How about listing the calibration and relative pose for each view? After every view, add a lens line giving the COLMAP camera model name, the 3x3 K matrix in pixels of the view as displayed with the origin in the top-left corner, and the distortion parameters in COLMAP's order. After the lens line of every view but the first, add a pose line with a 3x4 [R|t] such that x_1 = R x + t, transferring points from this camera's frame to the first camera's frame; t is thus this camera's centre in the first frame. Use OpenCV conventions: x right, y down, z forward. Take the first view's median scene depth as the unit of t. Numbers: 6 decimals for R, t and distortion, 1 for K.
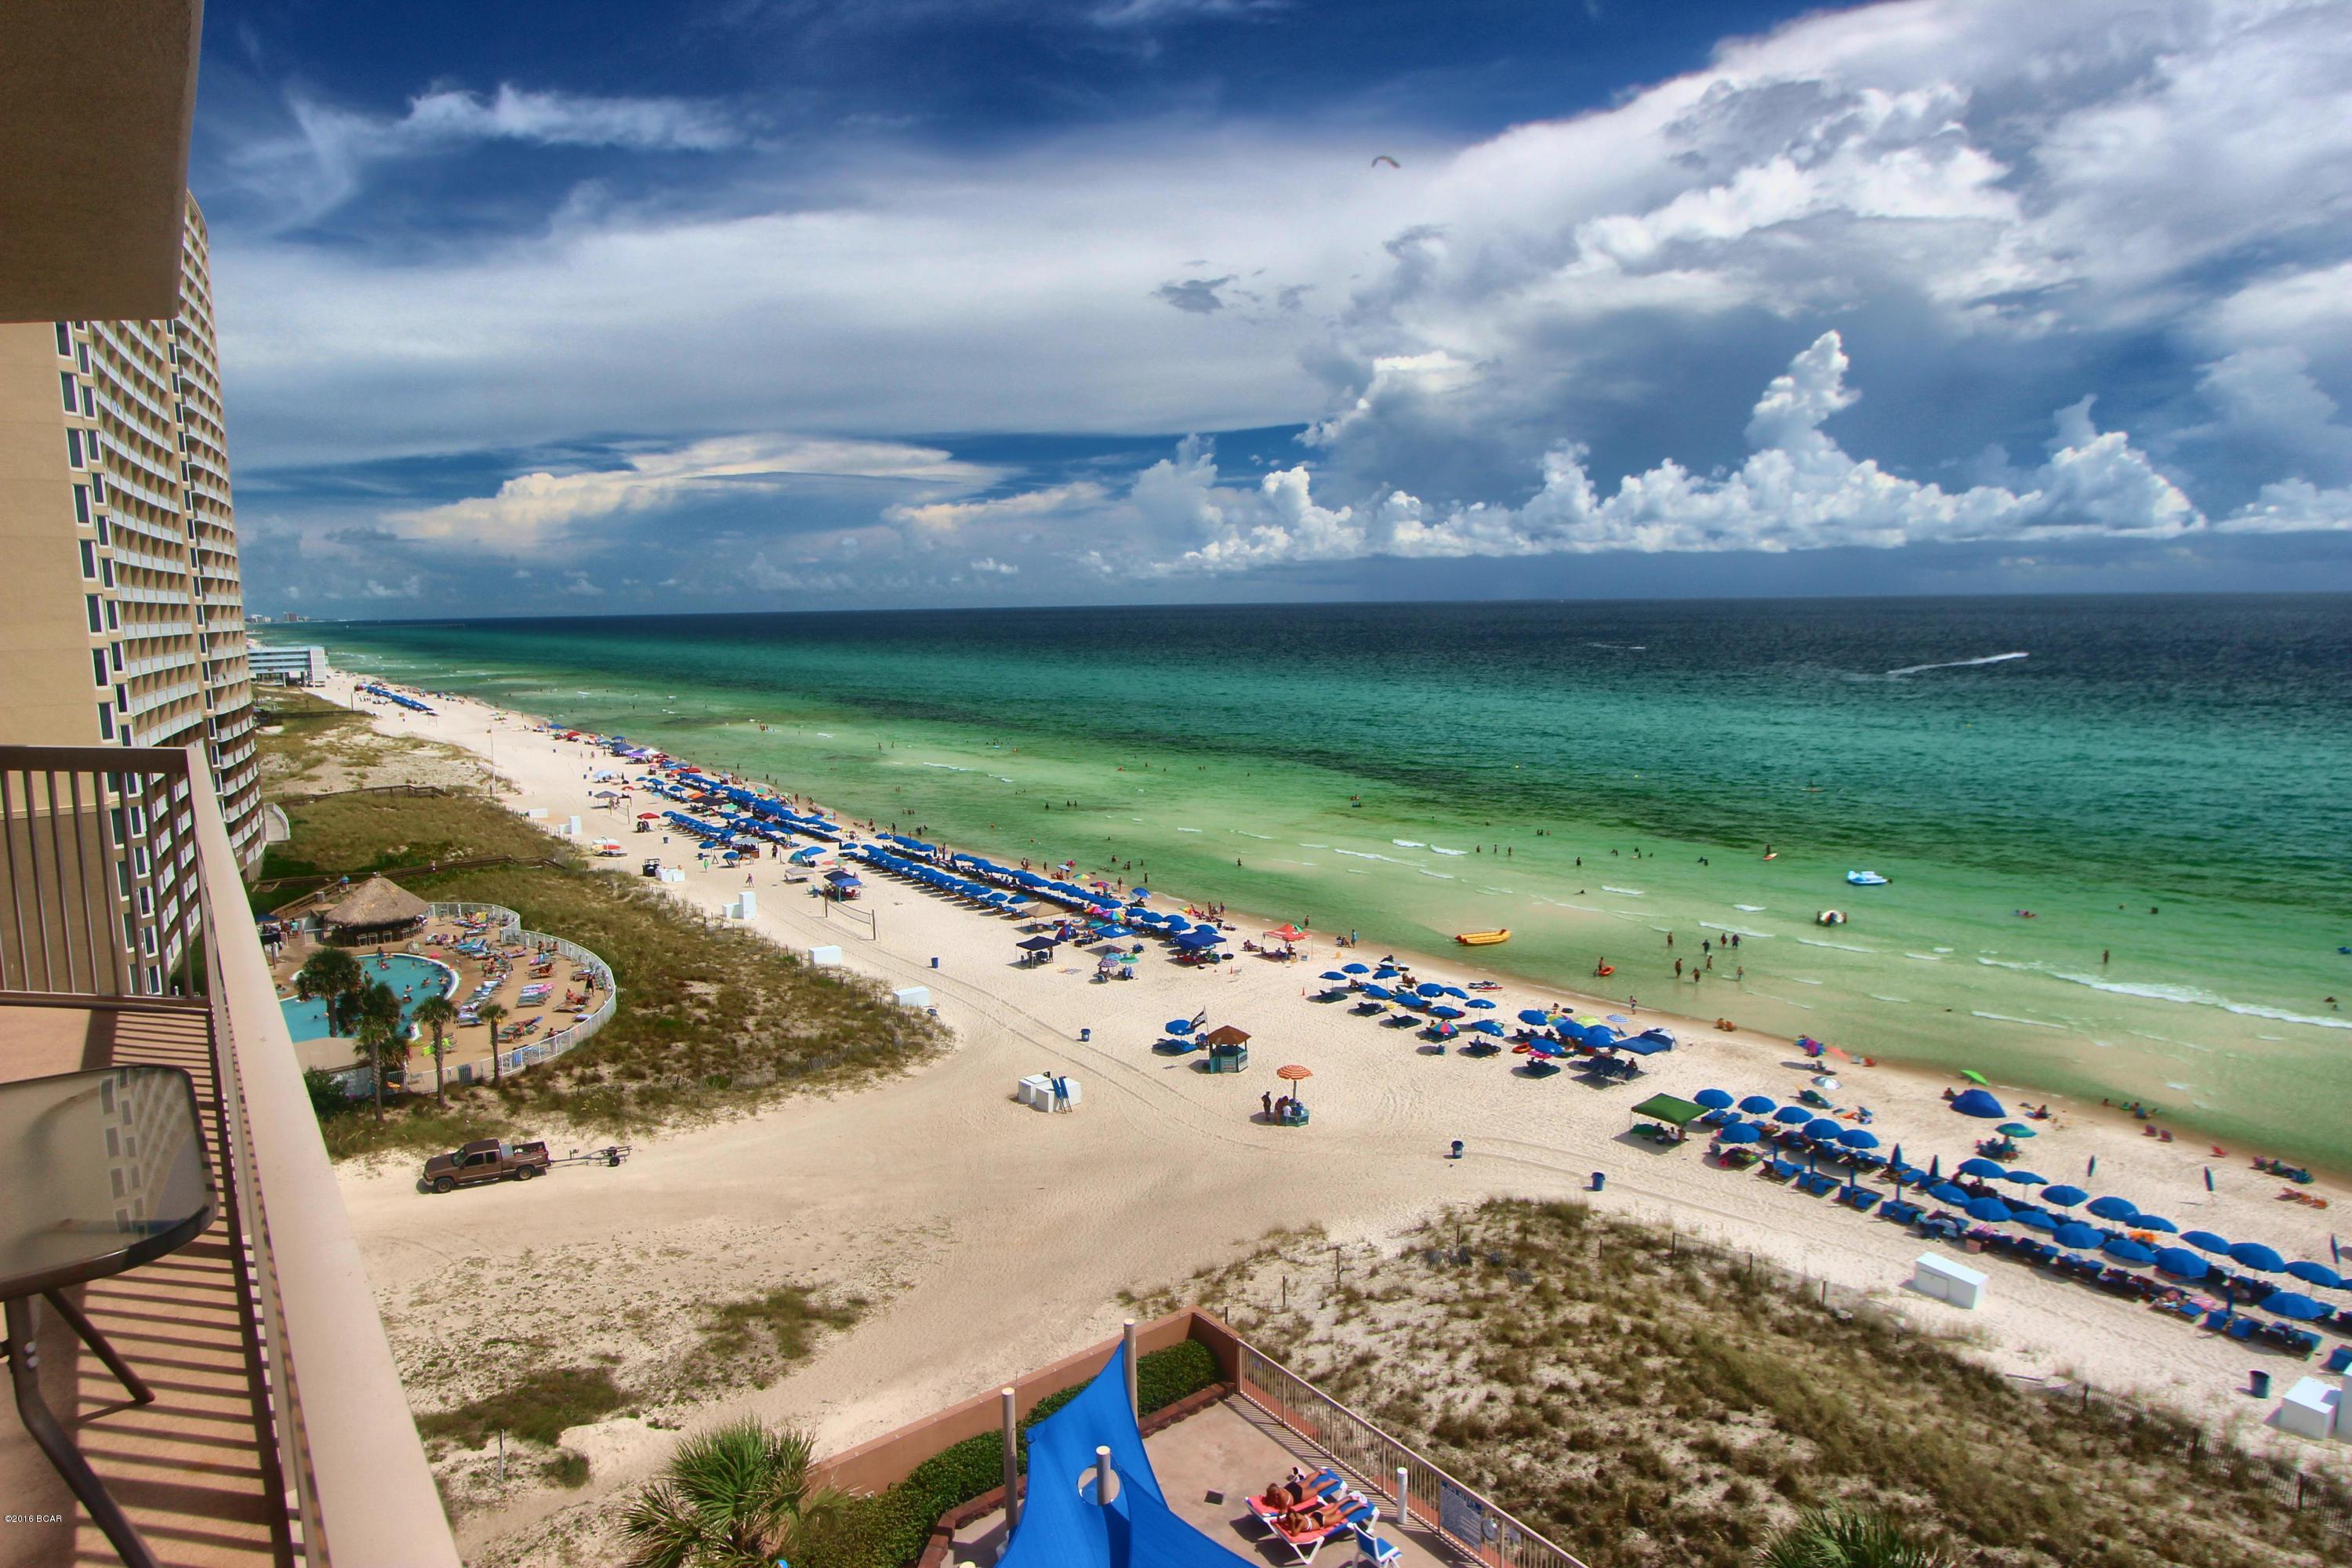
lens RADIAL K [[1337.6, 0, 1185.9], [0, 1337.6, 746.8], [0, 0, 1]] dist [-0.016113, 0.007316]
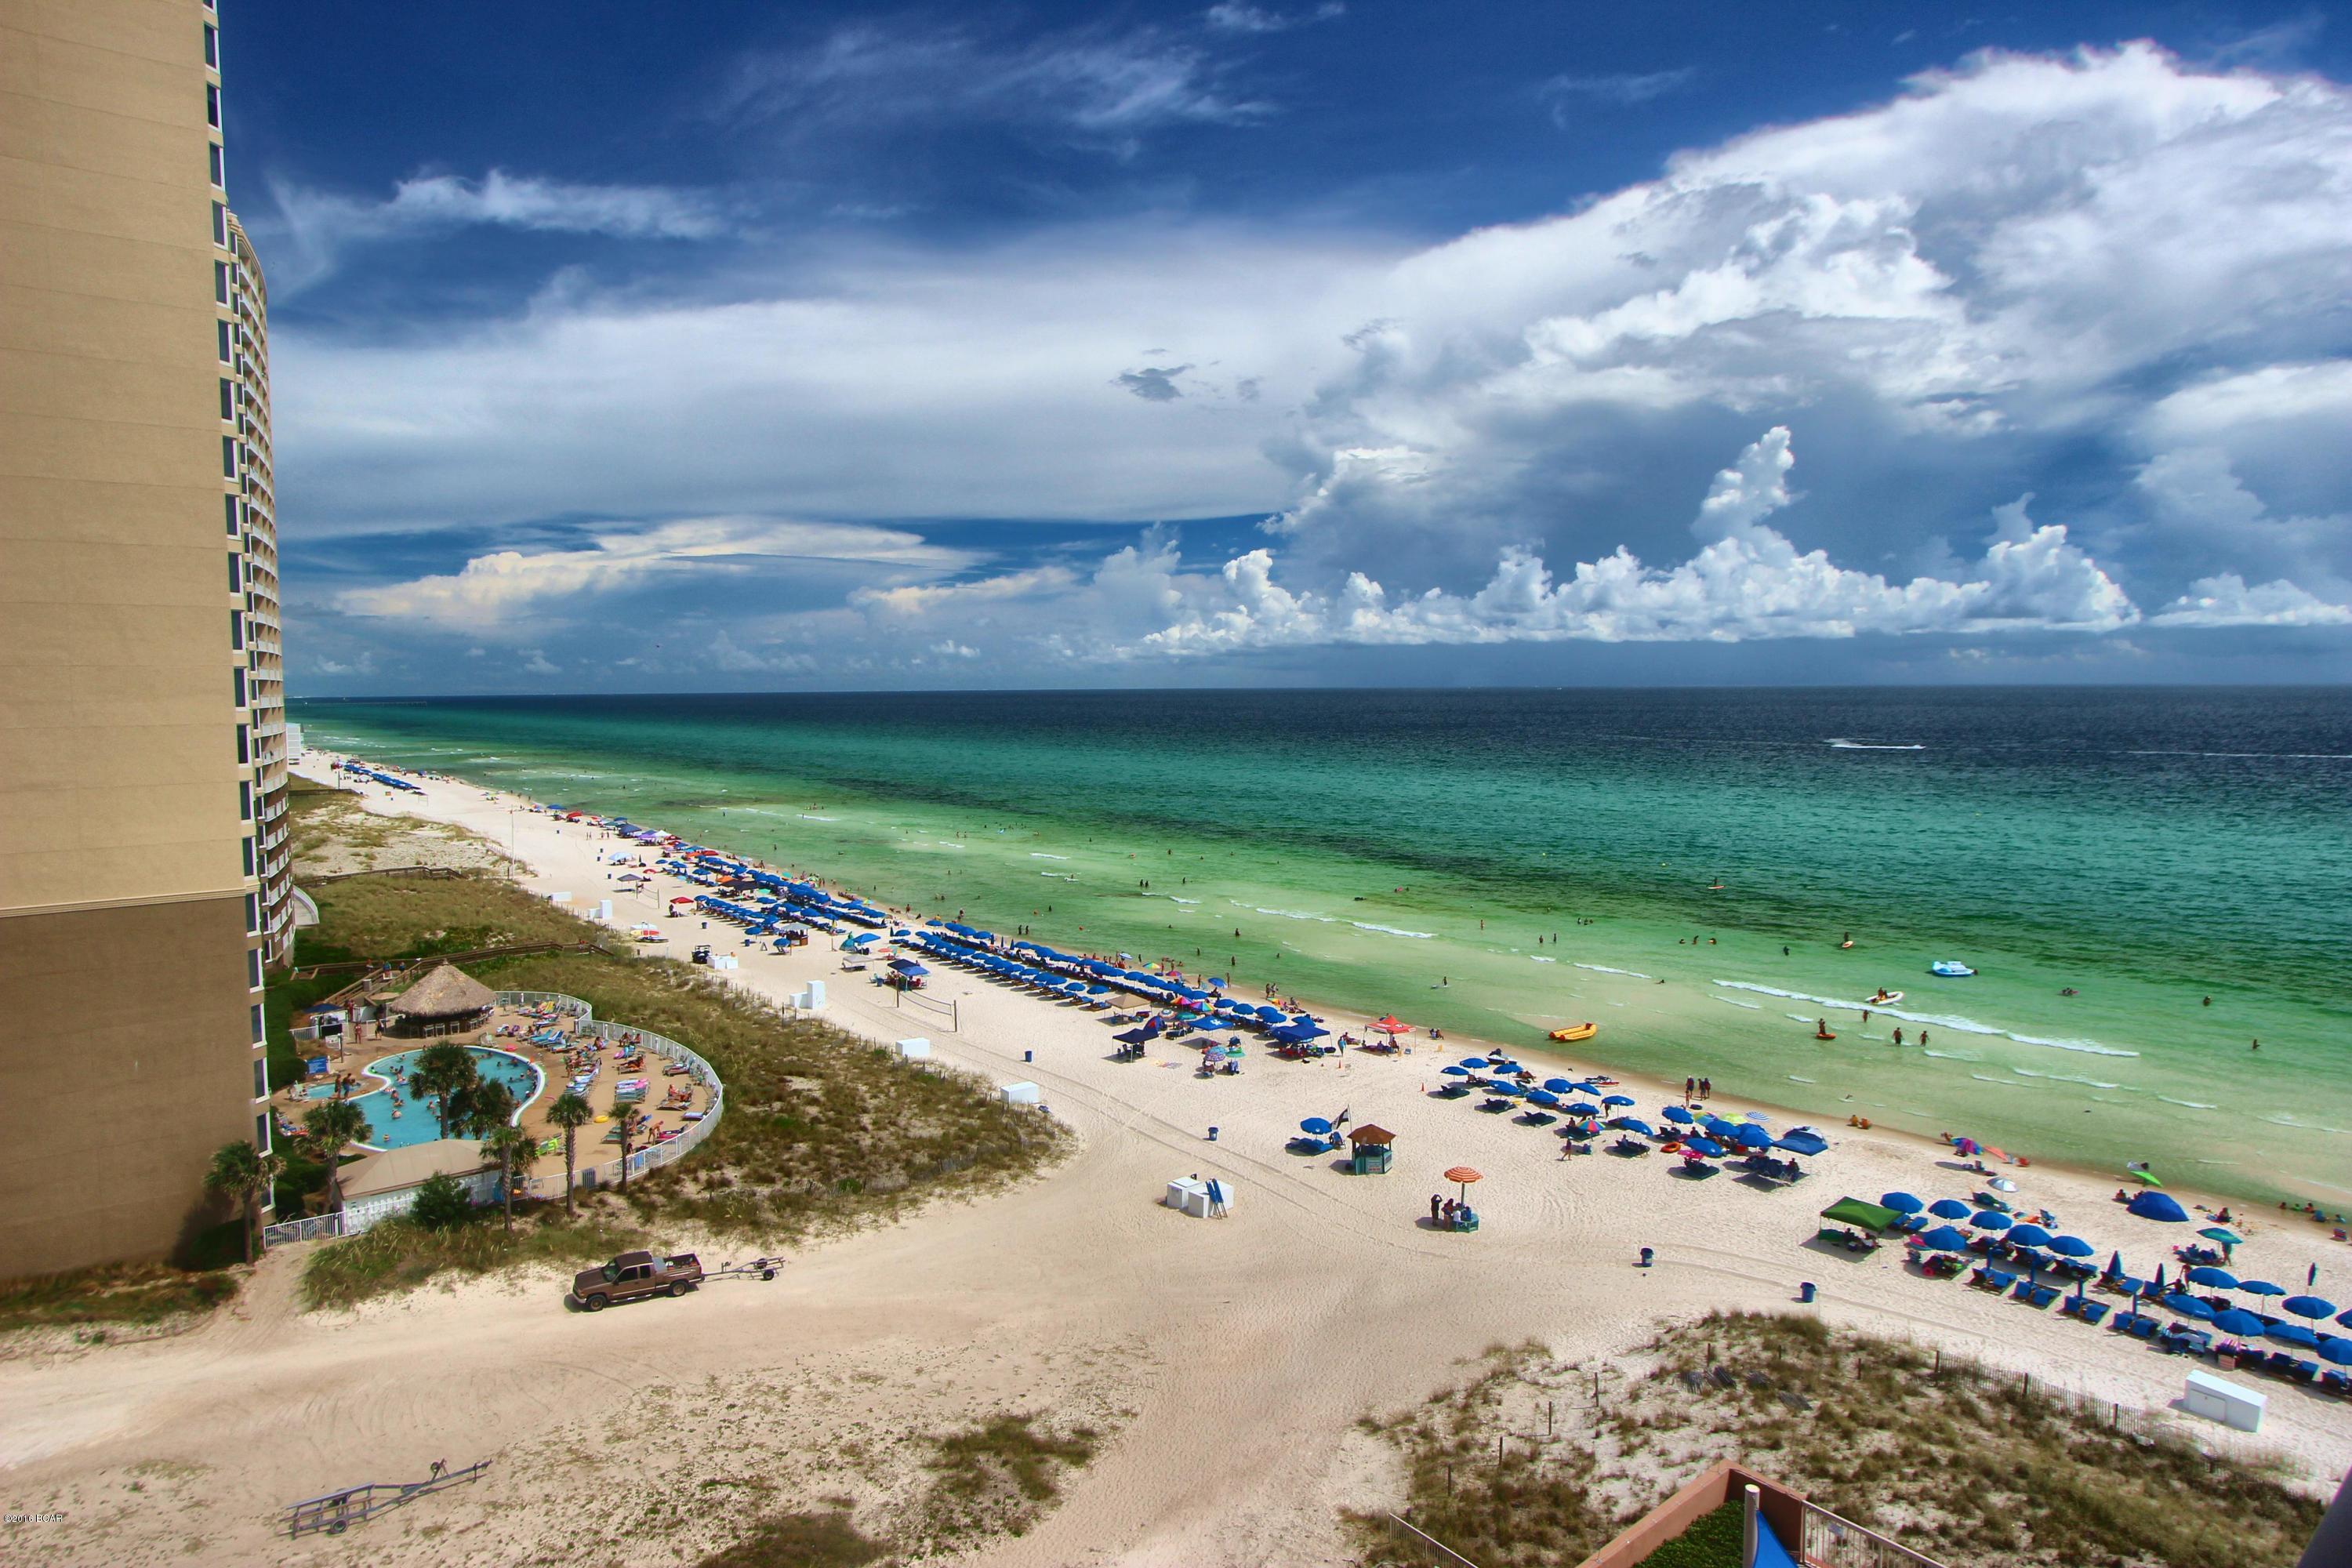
lens RADIAL K [[1337.6, 0, 1186.7], [0, 1337.6, 753.0], [0, 0, 1]] dist [-0.016113, 0.007316]
pose [[0.999646, 0.007247, 0.025582, -0.122382], [-0.005746, 0.998286, -0.058249, -0.001516], [-0.025960, 0.058081, 0.997974, 0.027431]]
